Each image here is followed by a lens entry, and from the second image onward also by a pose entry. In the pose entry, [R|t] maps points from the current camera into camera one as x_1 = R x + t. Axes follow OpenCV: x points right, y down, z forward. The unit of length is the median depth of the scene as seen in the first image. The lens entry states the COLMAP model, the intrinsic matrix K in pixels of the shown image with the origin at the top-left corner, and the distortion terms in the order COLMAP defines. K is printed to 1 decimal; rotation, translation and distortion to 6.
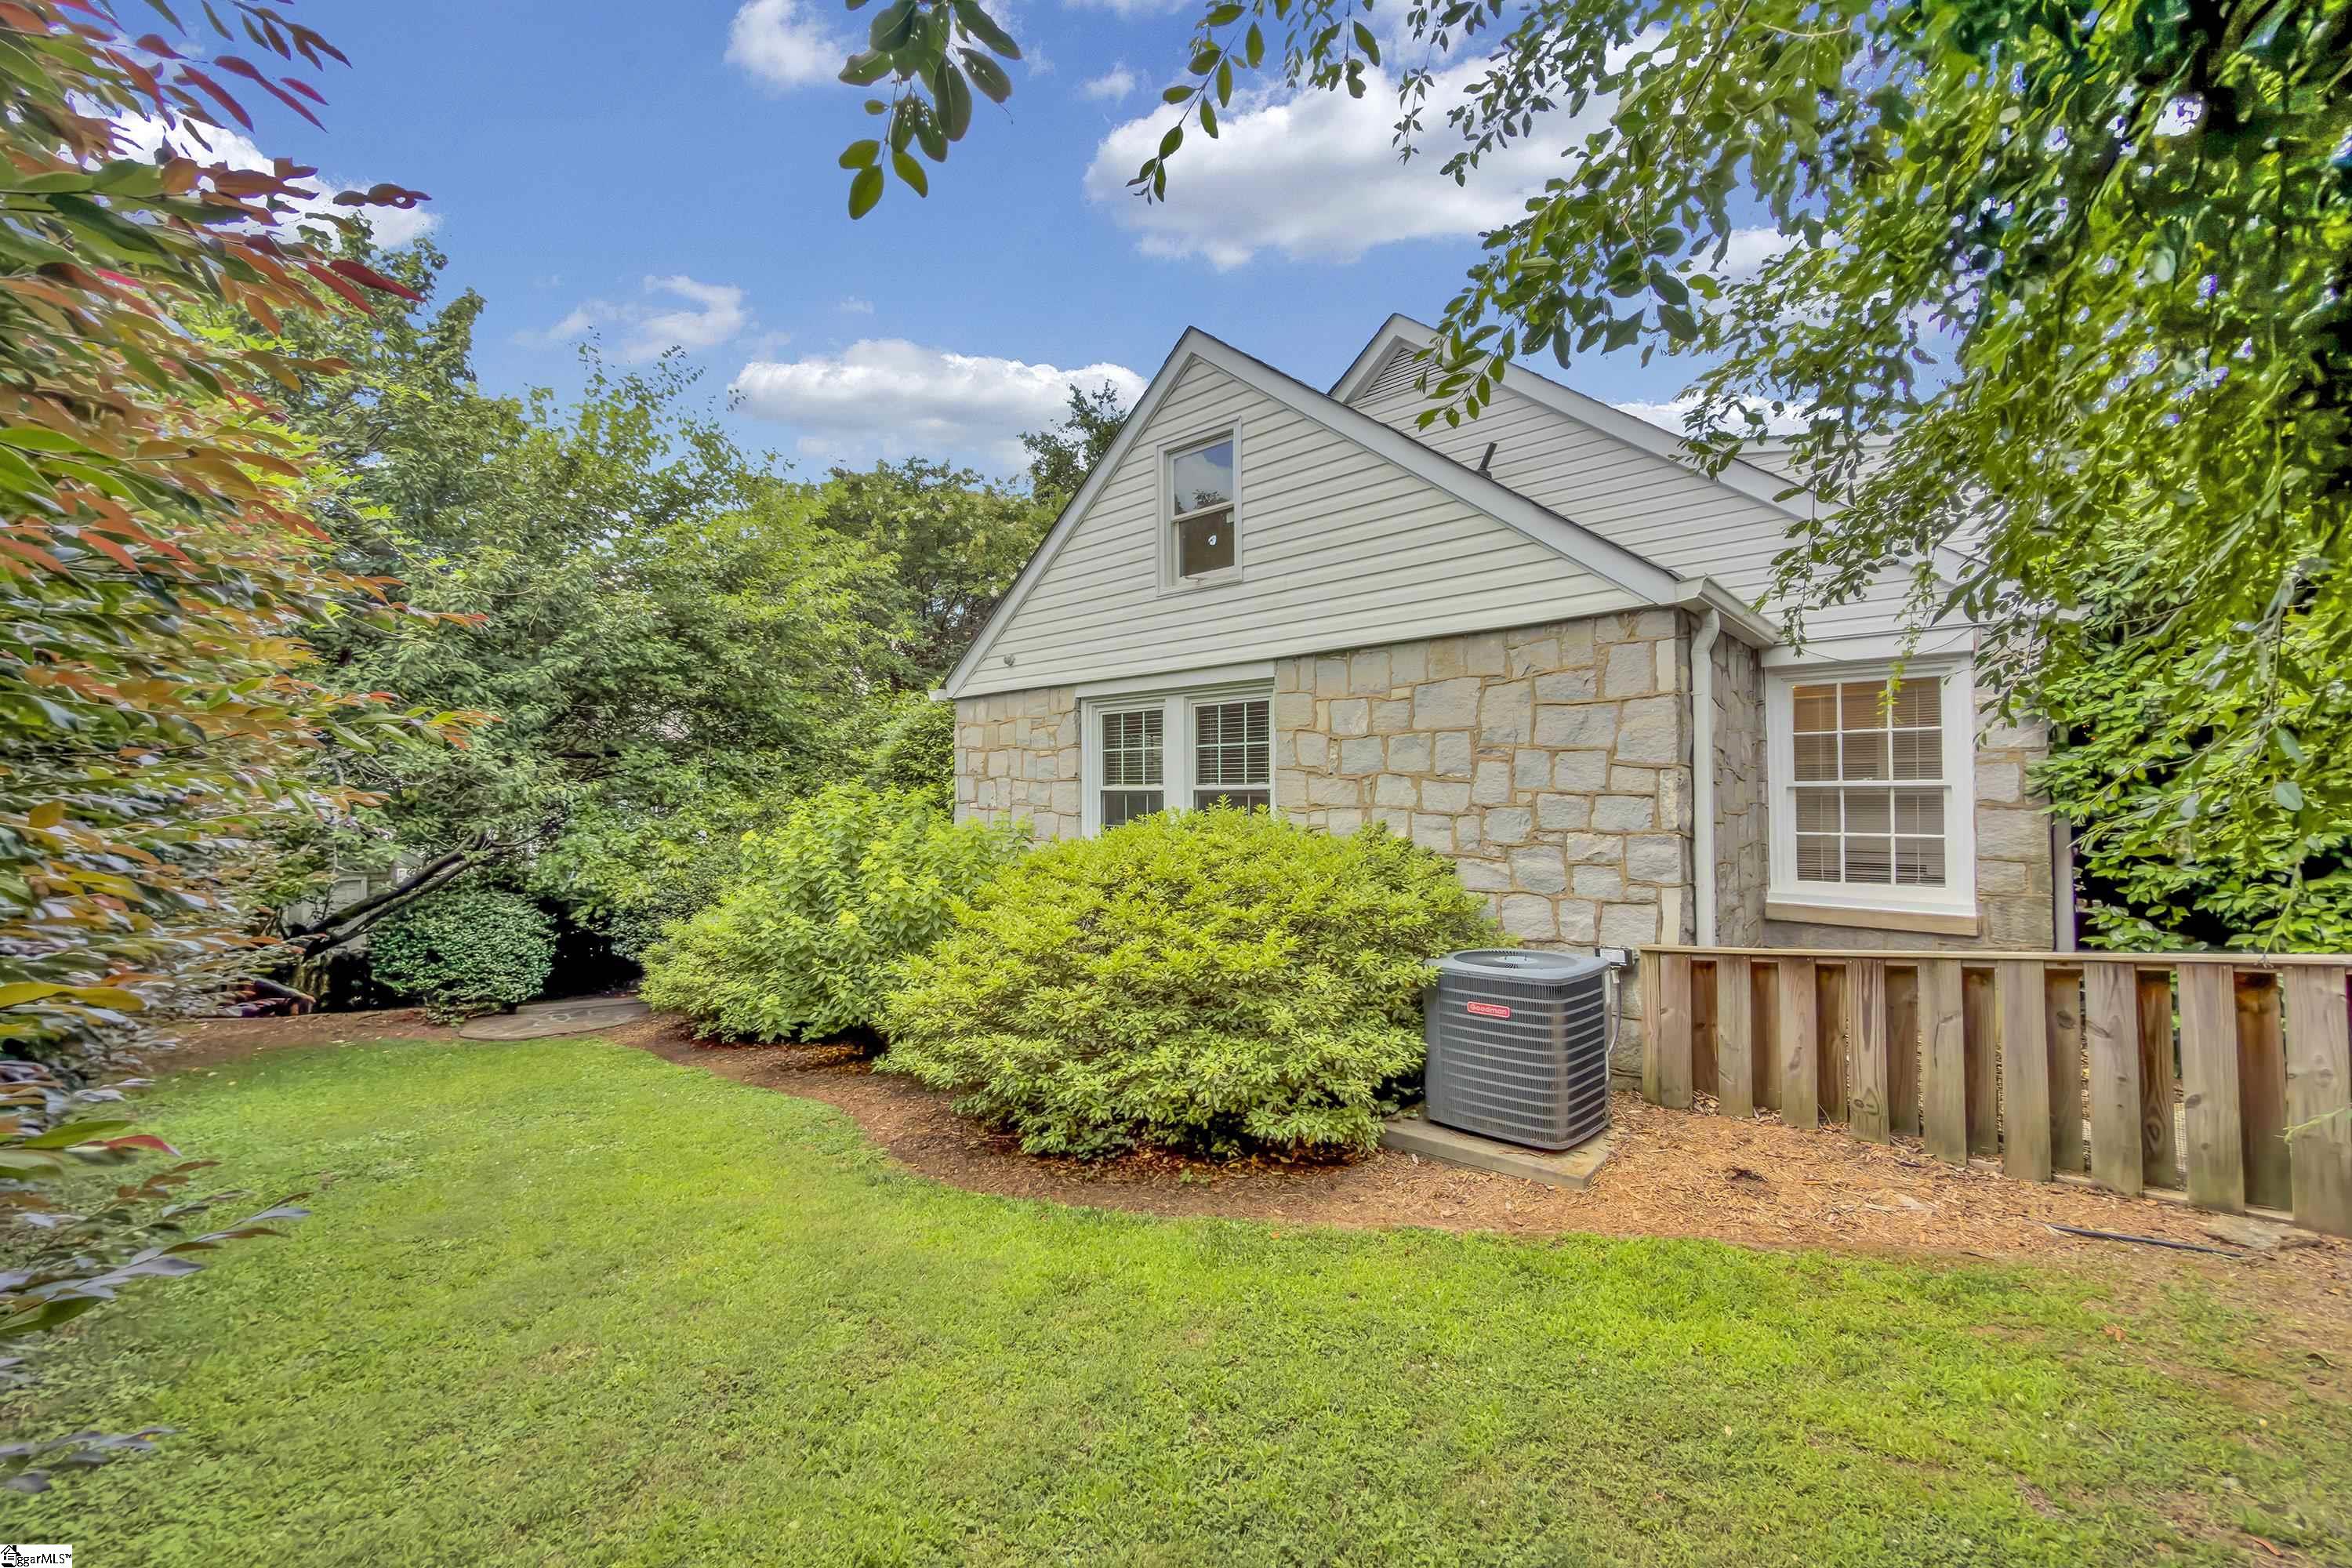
lens RADIAL K [[951.7, 0, 1176.0], [0, 951.7, 784.0], [0, 0, 1]] dist [0.000901, 0.000165]
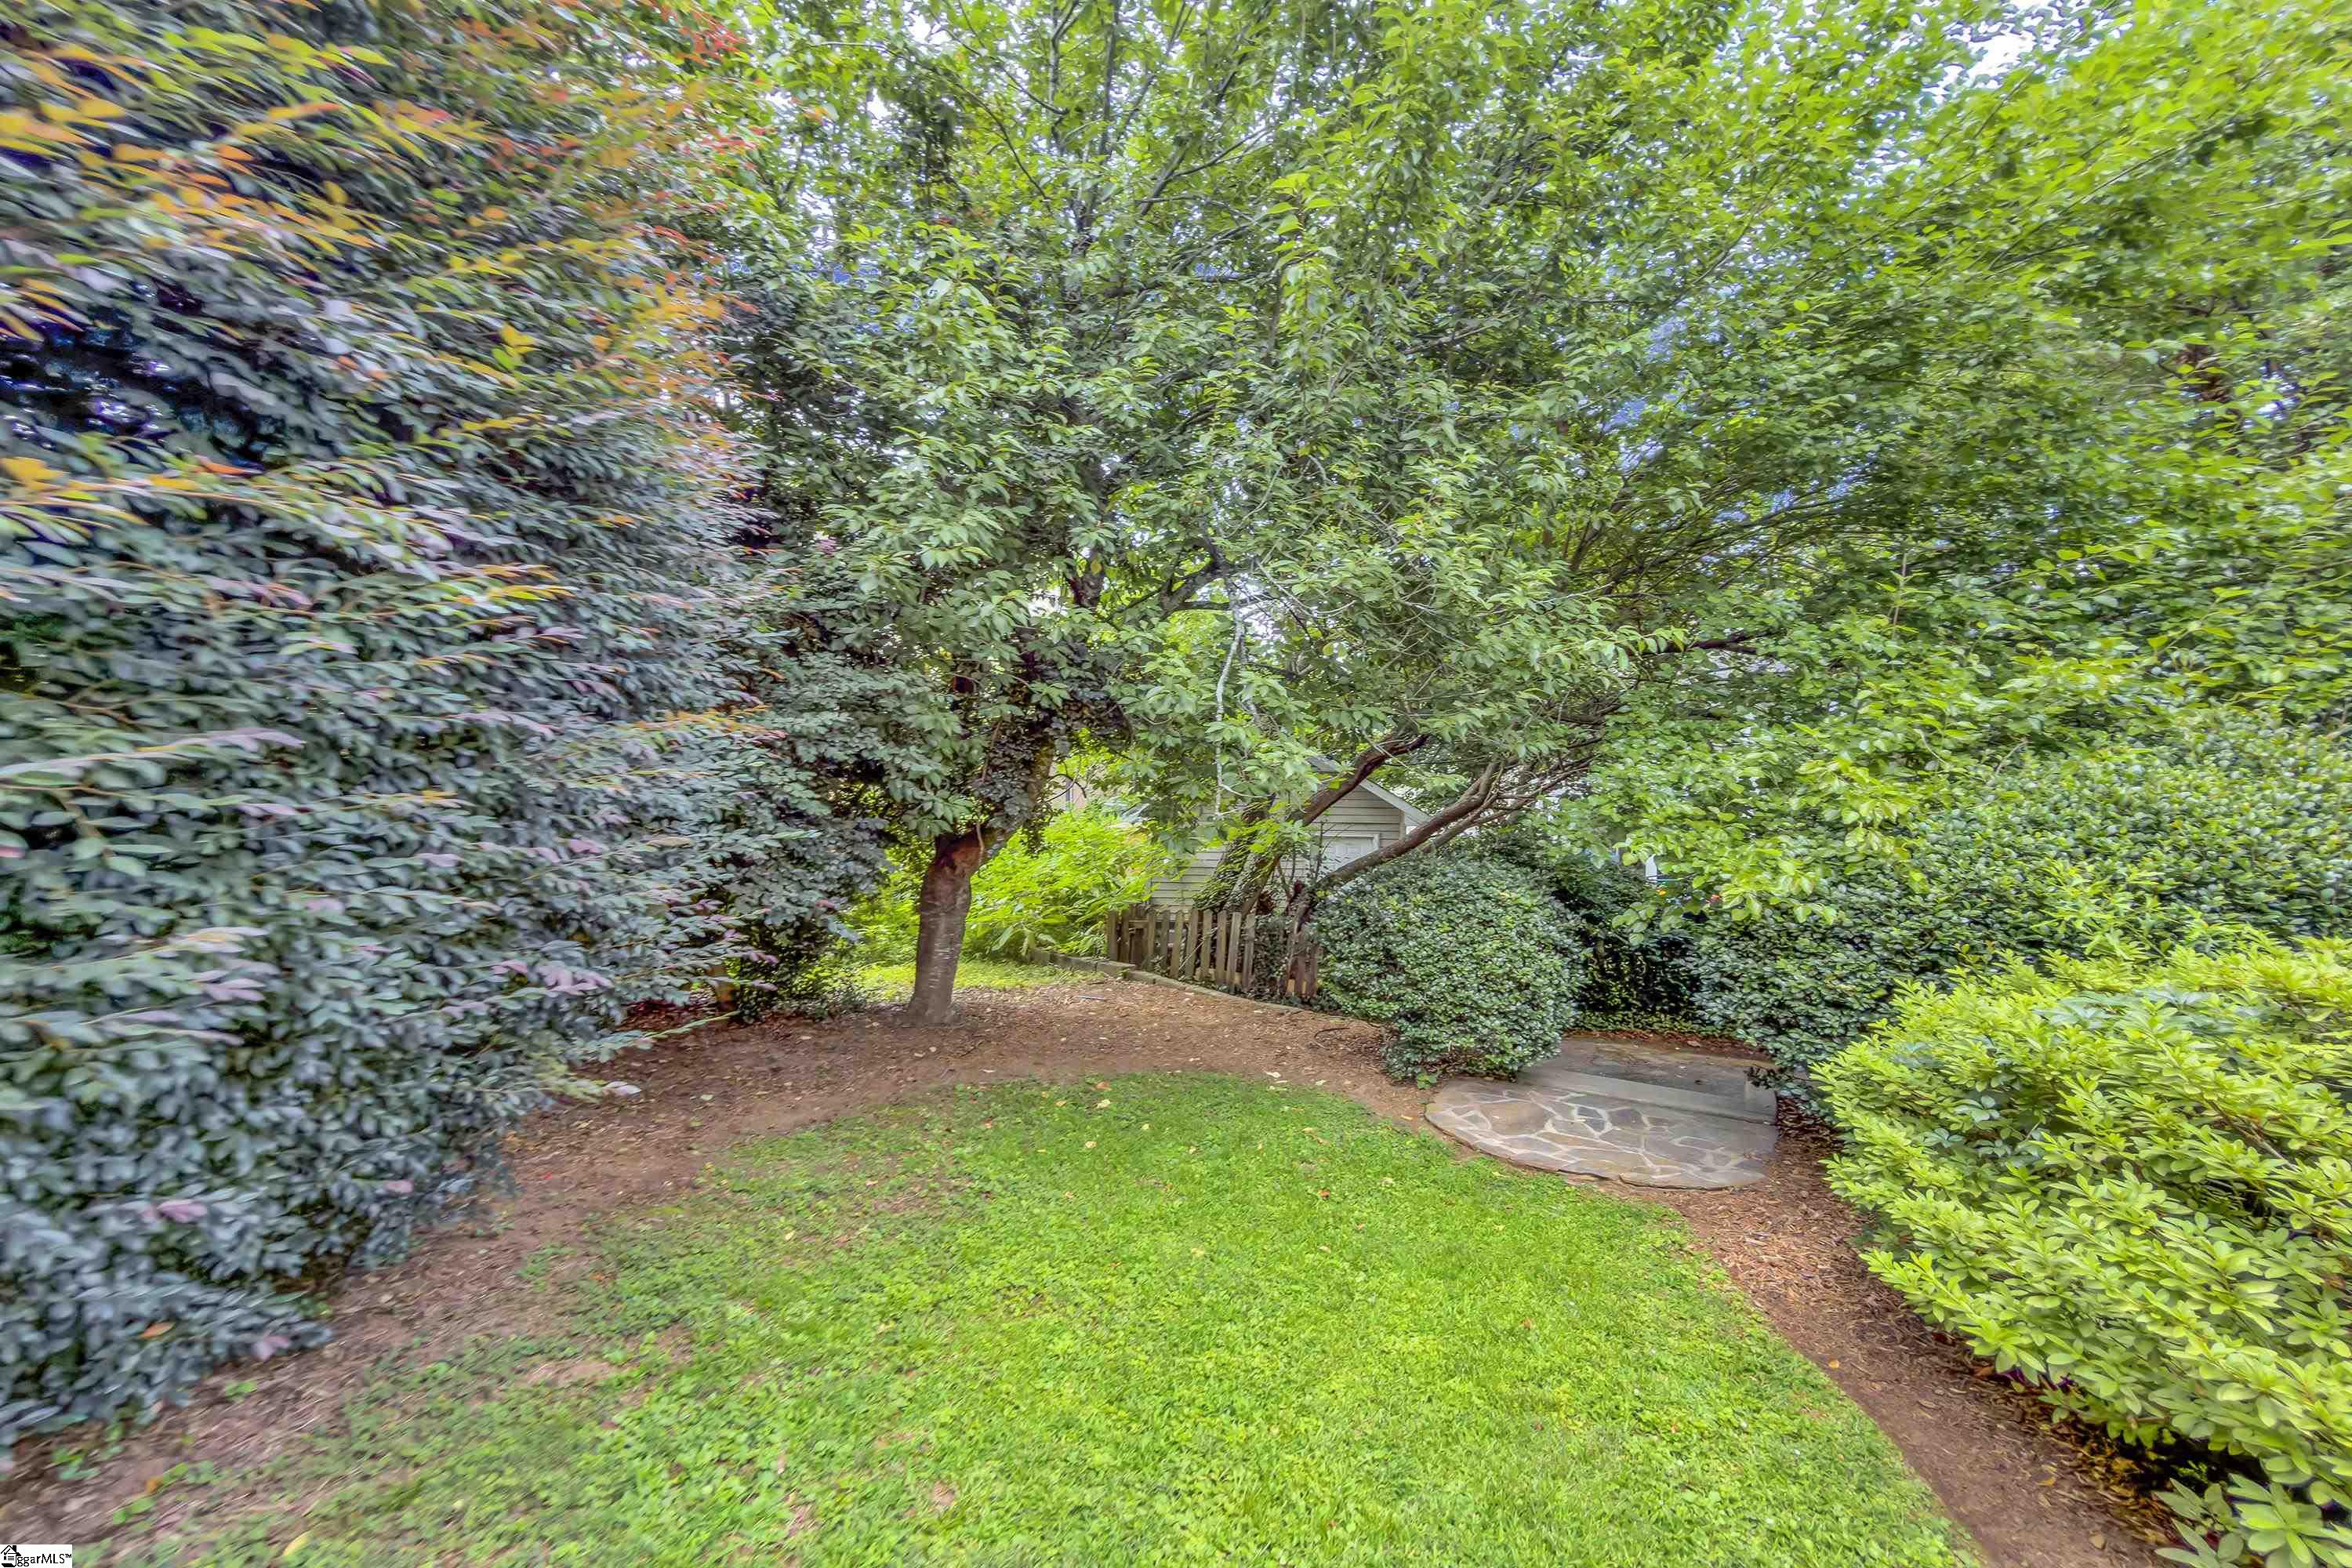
lens RADIAL K [[951.7, 0, 1176.0], [0, 951.7, 784.0], [0, 0, 1]] dist [0.000901, 0.000165]
pose [[0.568101, 0.010767, -0.822889, -0.372486], [-0.001721, 0.999928, 0.011895, 0.064698], [0.822957, -0.005342, 0.568078, 0.552888]]
